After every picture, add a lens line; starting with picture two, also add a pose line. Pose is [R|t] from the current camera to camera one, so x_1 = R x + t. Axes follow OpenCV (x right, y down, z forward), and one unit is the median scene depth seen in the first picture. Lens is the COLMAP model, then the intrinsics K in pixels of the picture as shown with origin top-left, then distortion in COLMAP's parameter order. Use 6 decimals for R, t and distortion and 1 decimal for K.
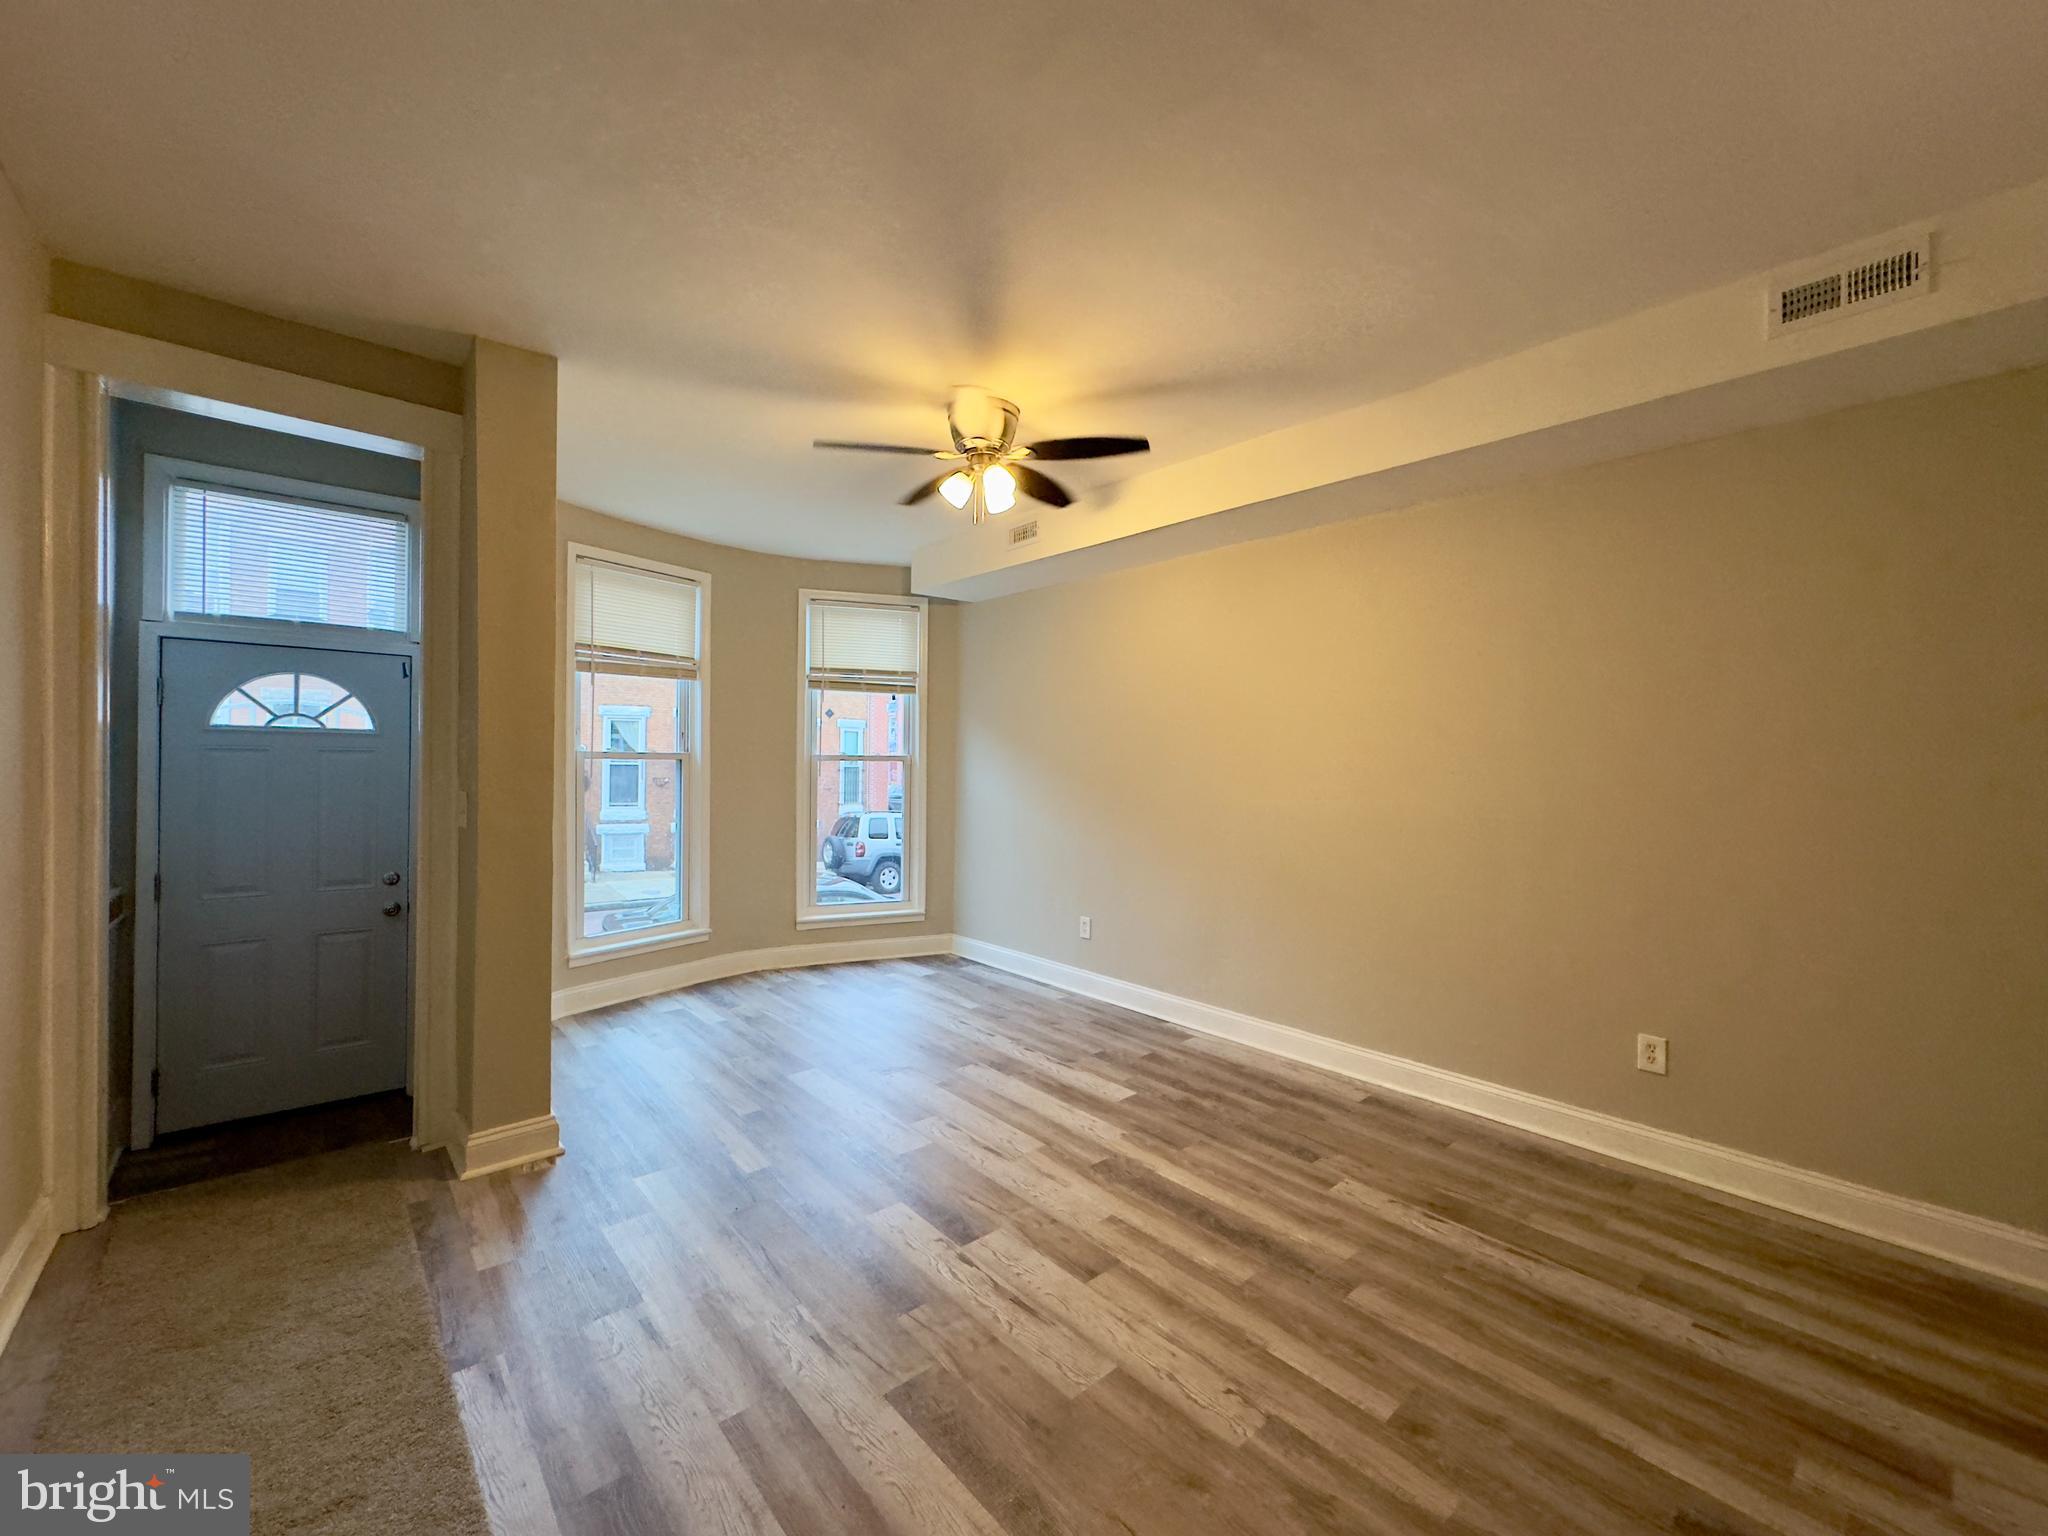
lens RADIAL K [[813.8, 0, 1023.6], [0, 813.8, 765.6], [0, 0, 1]] dist [-0.002230, 0.000442]
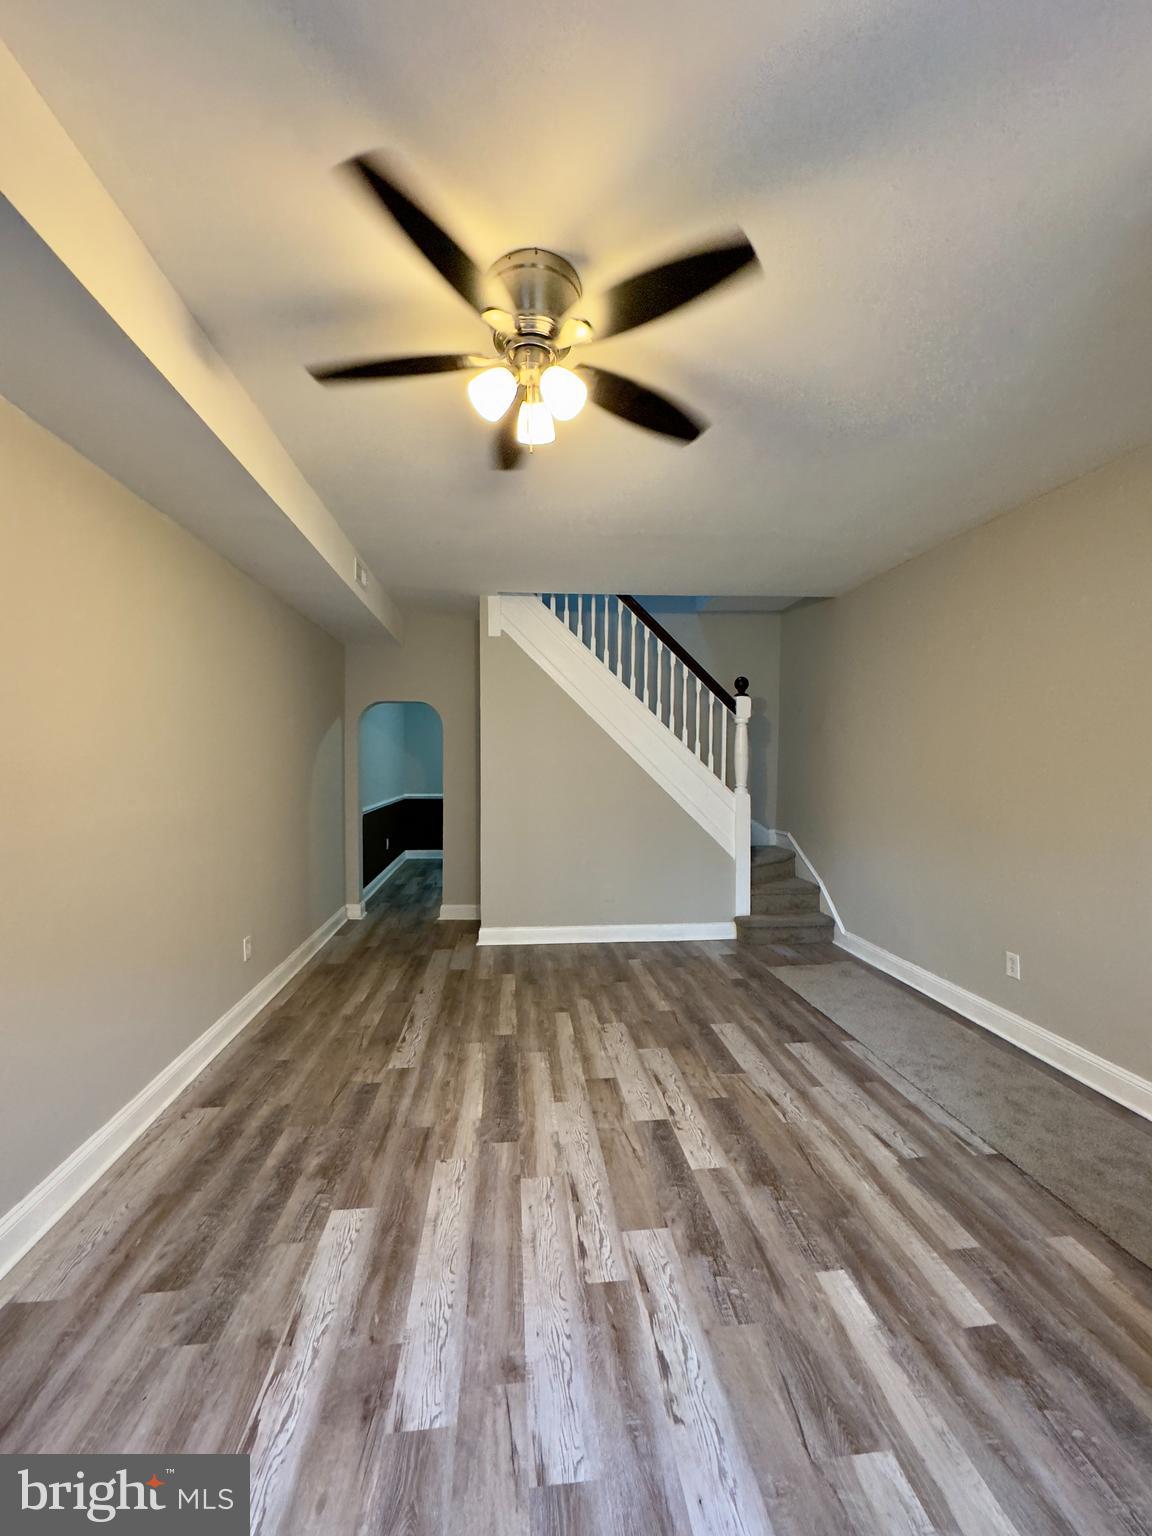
lens RADIAL K [[610.3, 0, 575.7], [0, 610.3, 763.0], [0, 0, 1]] dist [-0.002230, 0.000442]
pose [[-0.819851, -0.015033, 0.572379, -0.465813], [-0.009174, 0.999872, 0.013121, -0.037508], [-0.572503, 0.005506, -0.819884, 1.678003]]
